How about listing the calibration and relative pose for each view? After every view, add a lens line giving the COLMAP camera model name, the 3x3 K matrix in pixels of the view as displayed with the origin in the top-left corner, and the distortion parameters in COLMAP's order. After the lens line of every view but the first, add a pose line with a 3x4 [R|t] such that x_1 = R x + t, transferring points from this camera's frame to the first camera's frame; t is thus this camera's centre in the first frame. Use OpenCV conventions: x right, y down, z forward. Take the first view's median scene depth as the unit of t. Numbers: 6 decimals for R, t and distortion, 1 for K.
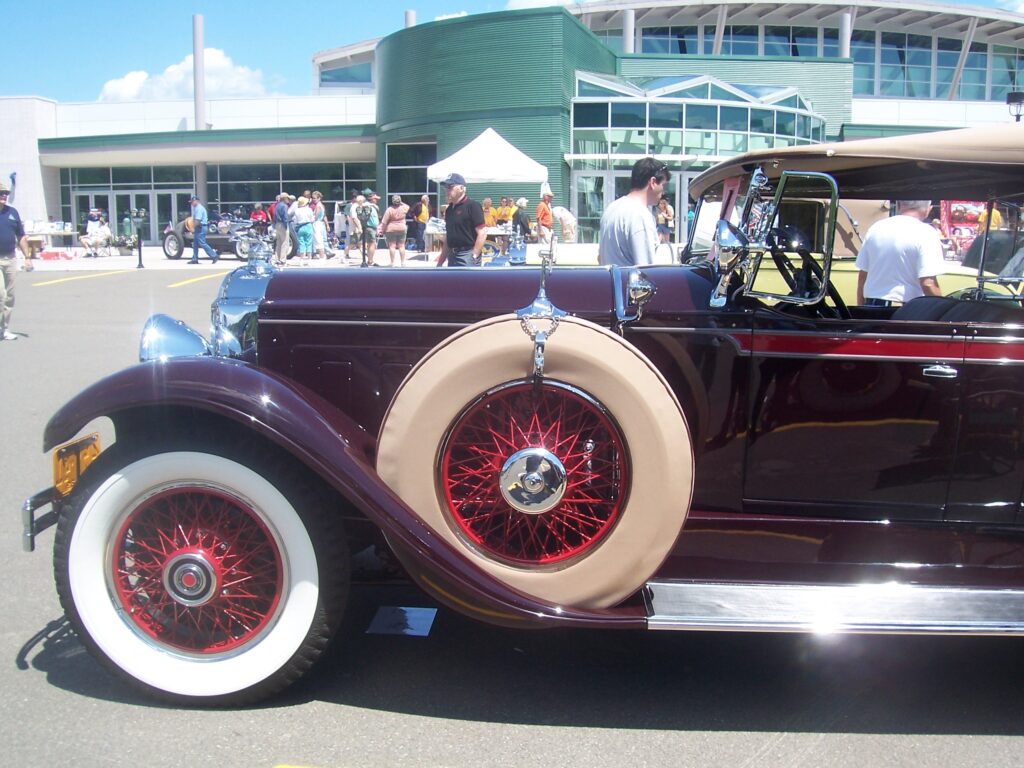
lens RADIAL K [[1058.6, 0, 512.0], [0, 1058.6, 384.0], [0, 0, 1]] dist [-0.178087, 0.171860]
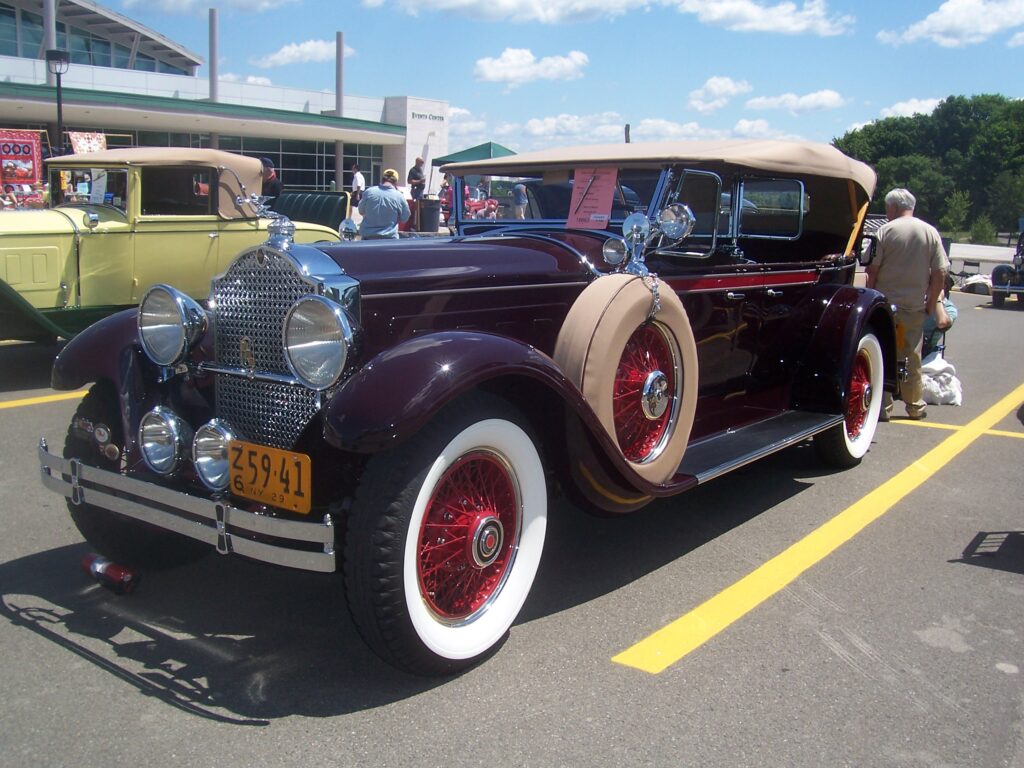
lens RADIAL K [[1058.6, 0, 512.0], [0, 1058.6, 384.0], [0, 0, 1]] dist [-0.178087, 0.171860]
pose [[0.561207, -0.137881, 0.816110, -0.435625], [0.100880, 0.990070, 0.097900, -0.027330], [-0.821504, 0.027387, 0.569544, 0.141738]]
